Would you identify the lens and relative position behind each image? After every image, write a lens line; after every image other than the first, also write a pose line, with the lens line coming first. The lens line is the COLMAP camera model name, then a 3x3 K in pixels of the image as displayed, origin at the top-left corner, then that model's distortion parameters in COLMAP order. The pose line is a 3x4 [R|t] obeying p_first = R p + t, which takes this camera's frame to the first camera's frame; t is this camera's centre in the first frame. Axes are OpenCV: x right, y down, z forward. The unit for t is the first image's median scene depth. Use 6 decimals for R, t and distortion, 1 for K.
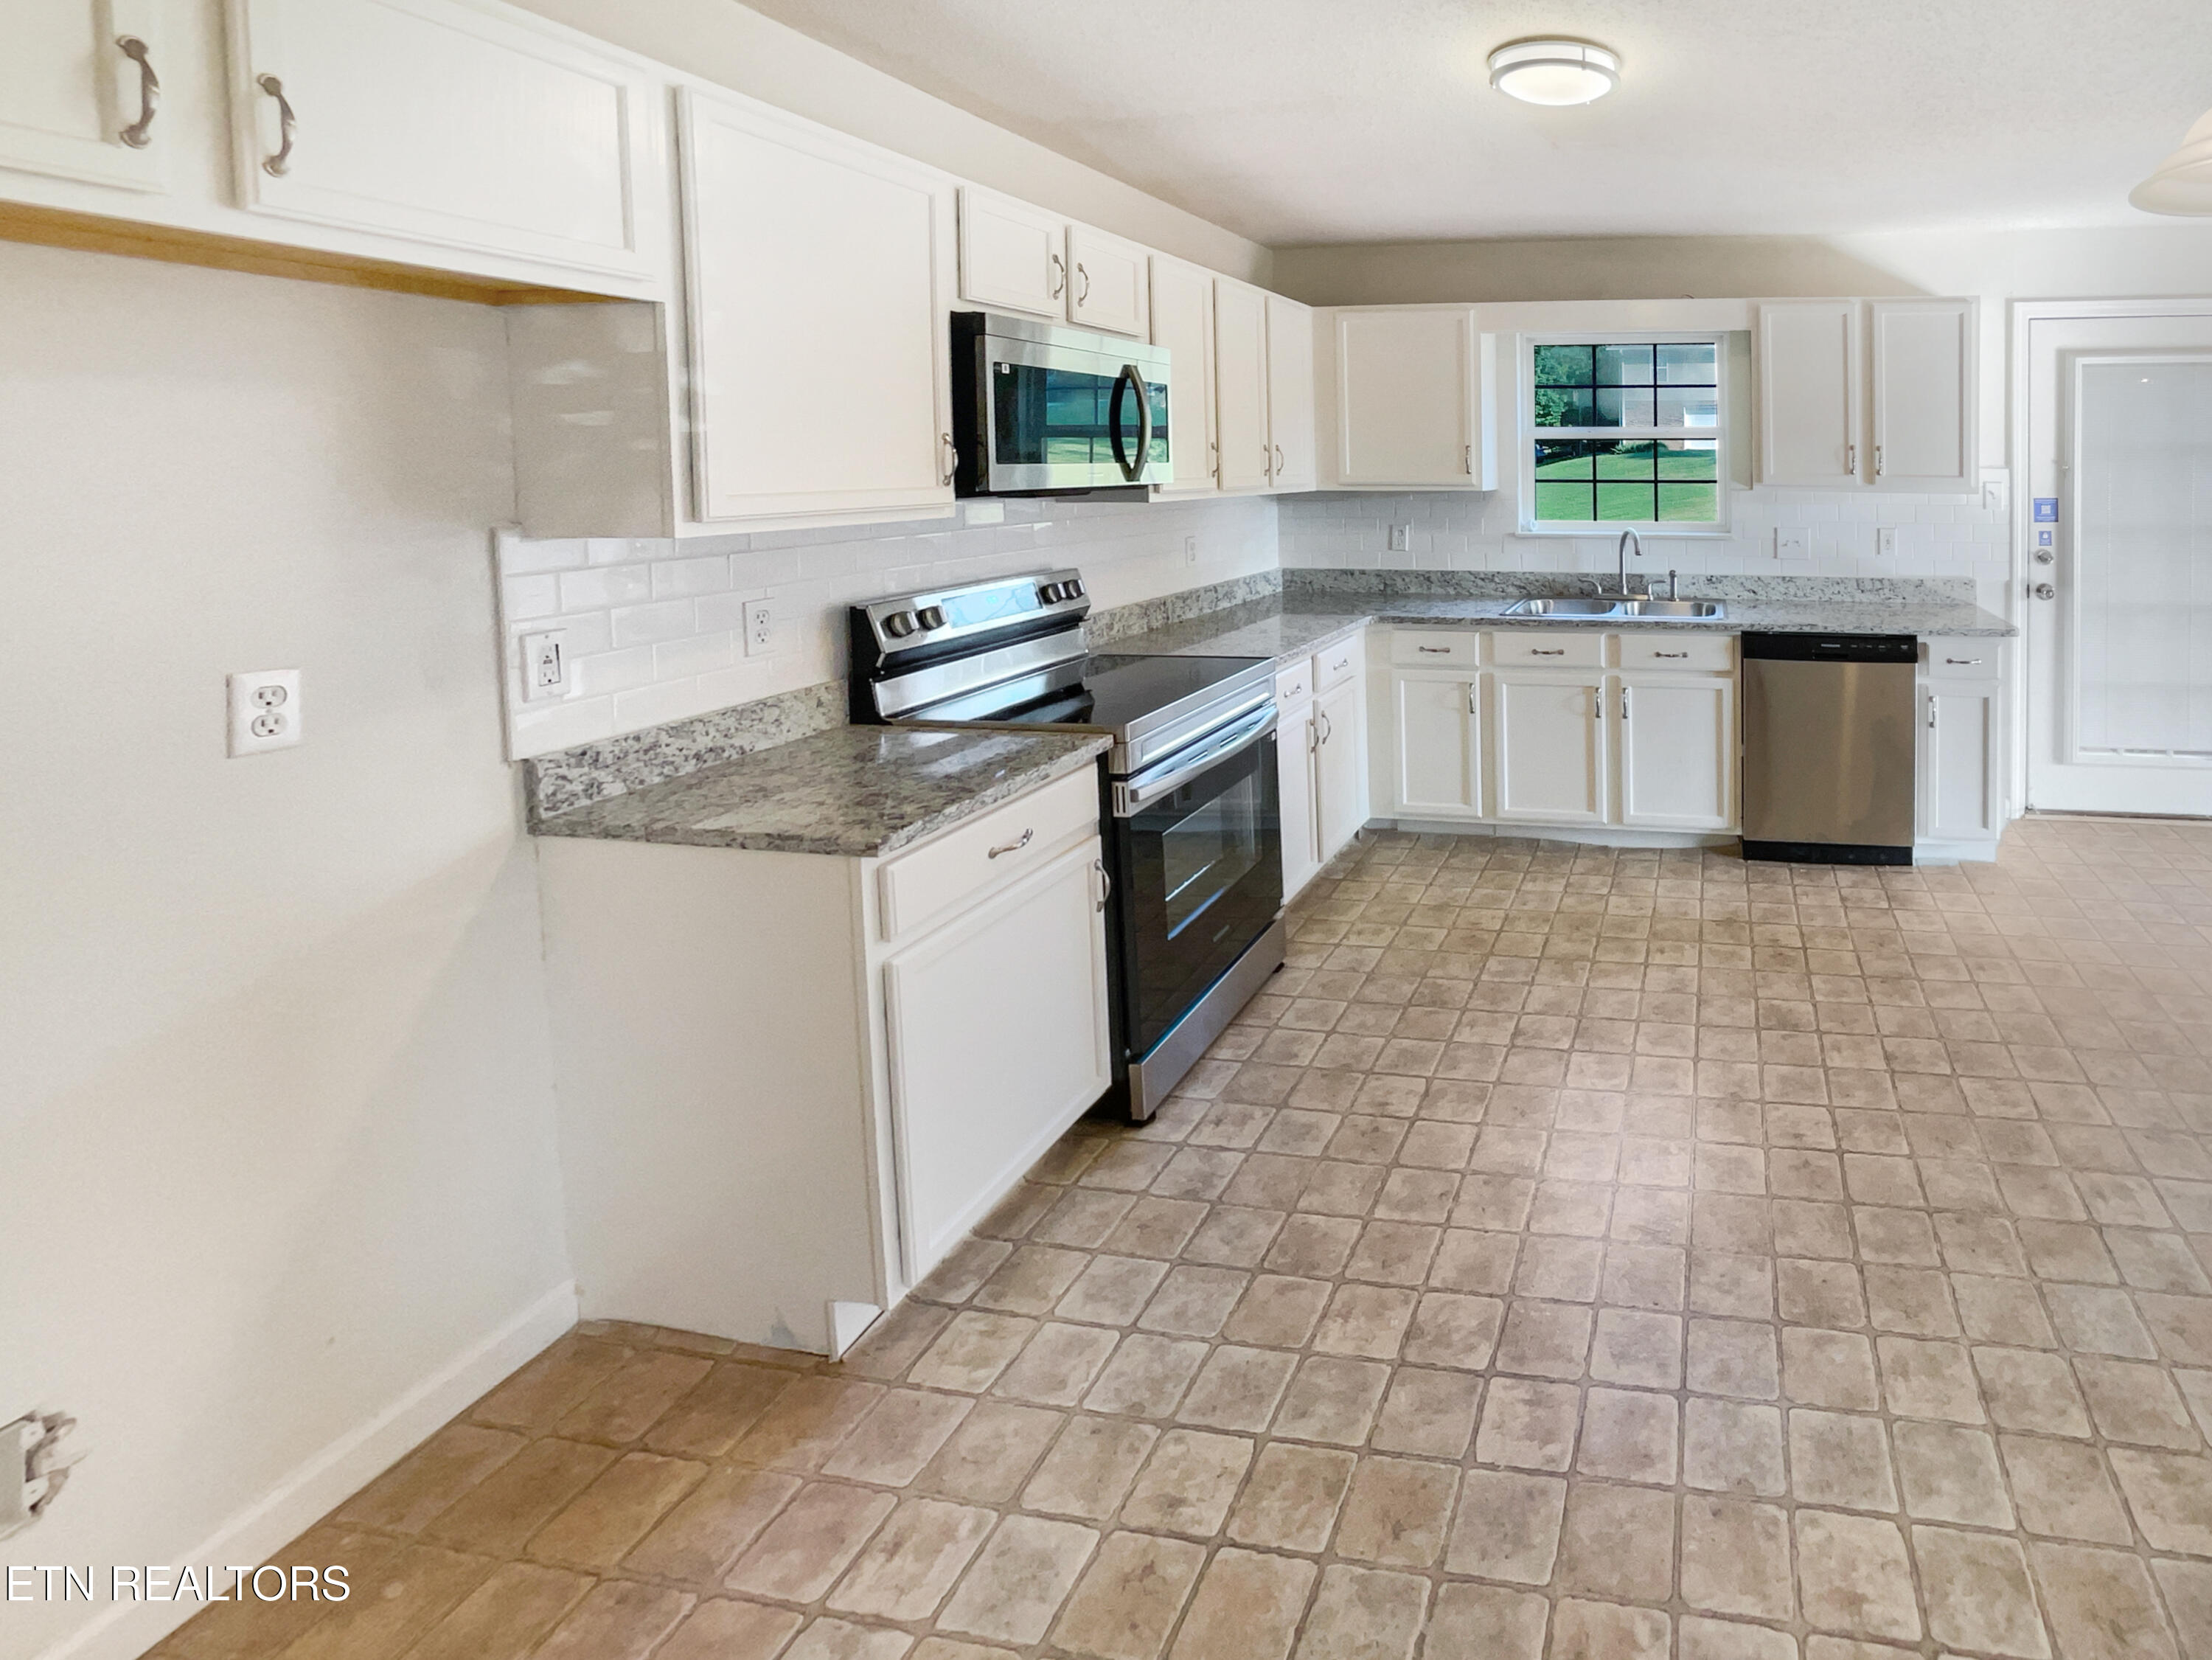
lens RADIAL K [[920.1, 0, 1106.0], [0, 920.1, 635.4], [0, 0, 1]] dist [-0.017279, 0.000106]
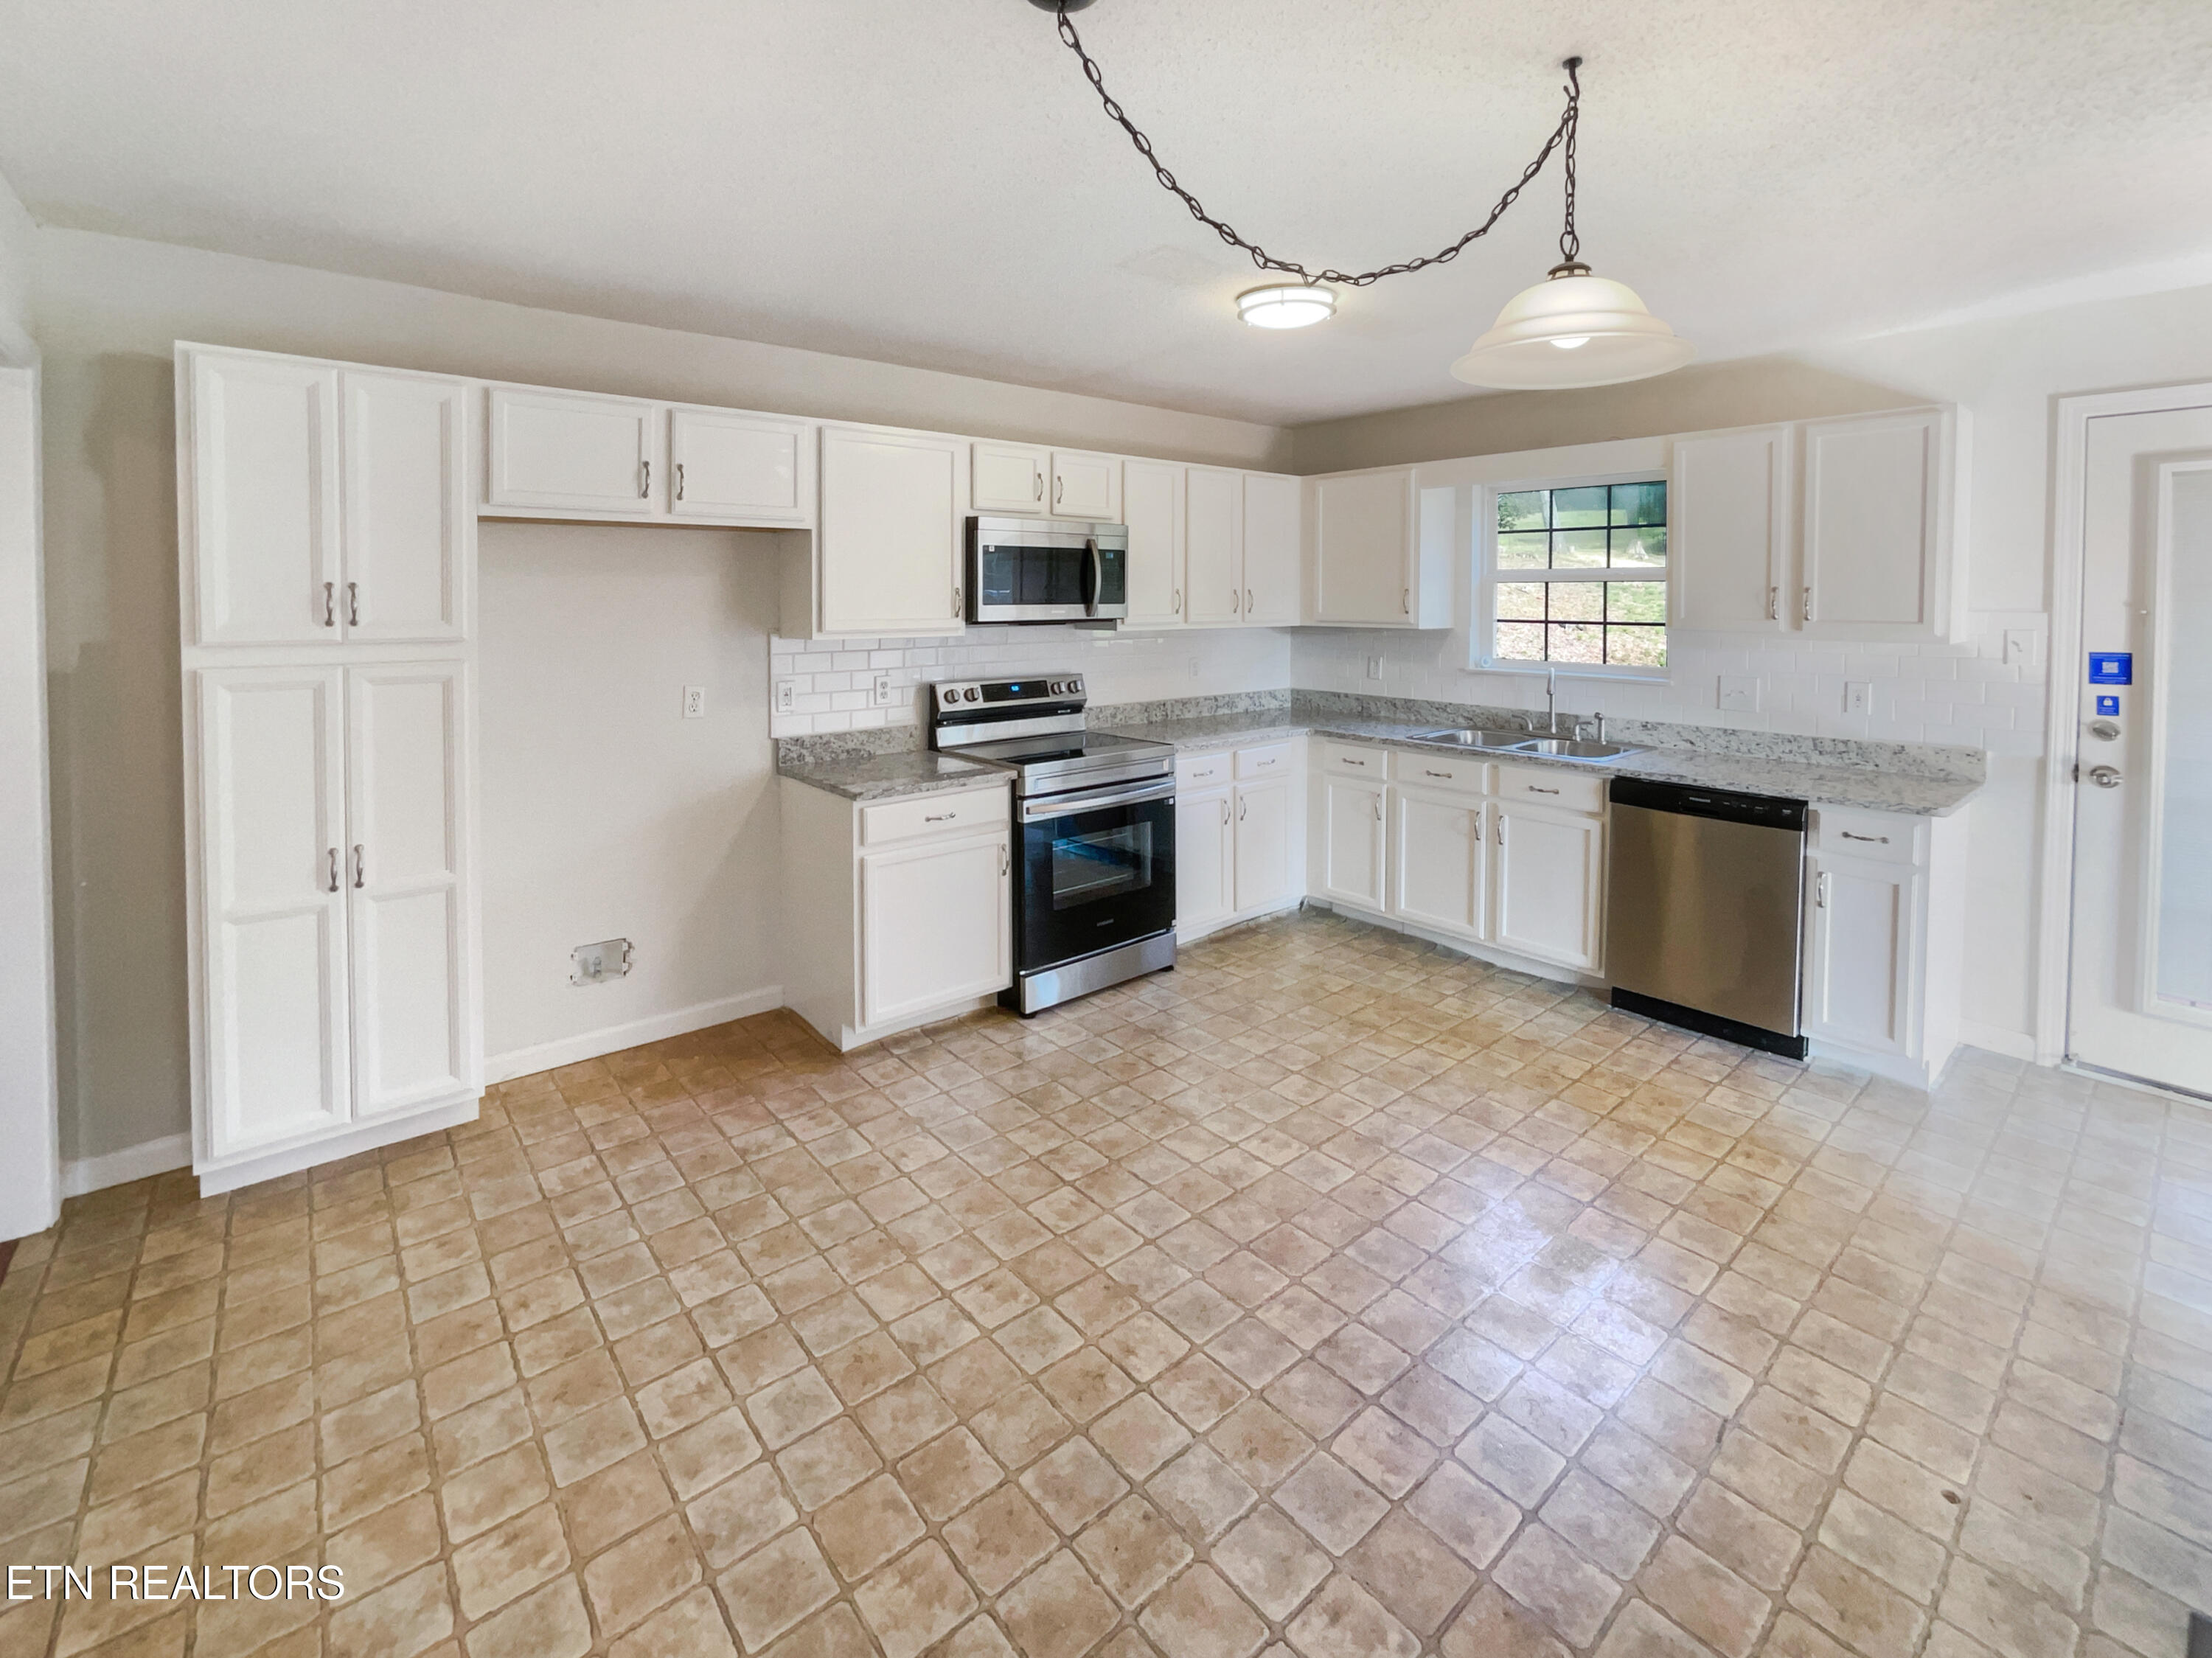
lens RADIAL K [[960.1, 0, 1106.0], [0, 960.1, 829.0], [0, 0, 1]] dist [-0.042426, 0.021277]
pose [[0.746880, 0.155393, -0.646548, 0.943381], [-0.117453, 0.987853, 0.101743, 0.013418], [0.654504, -0.000051, 0.756058, -0.150754]]
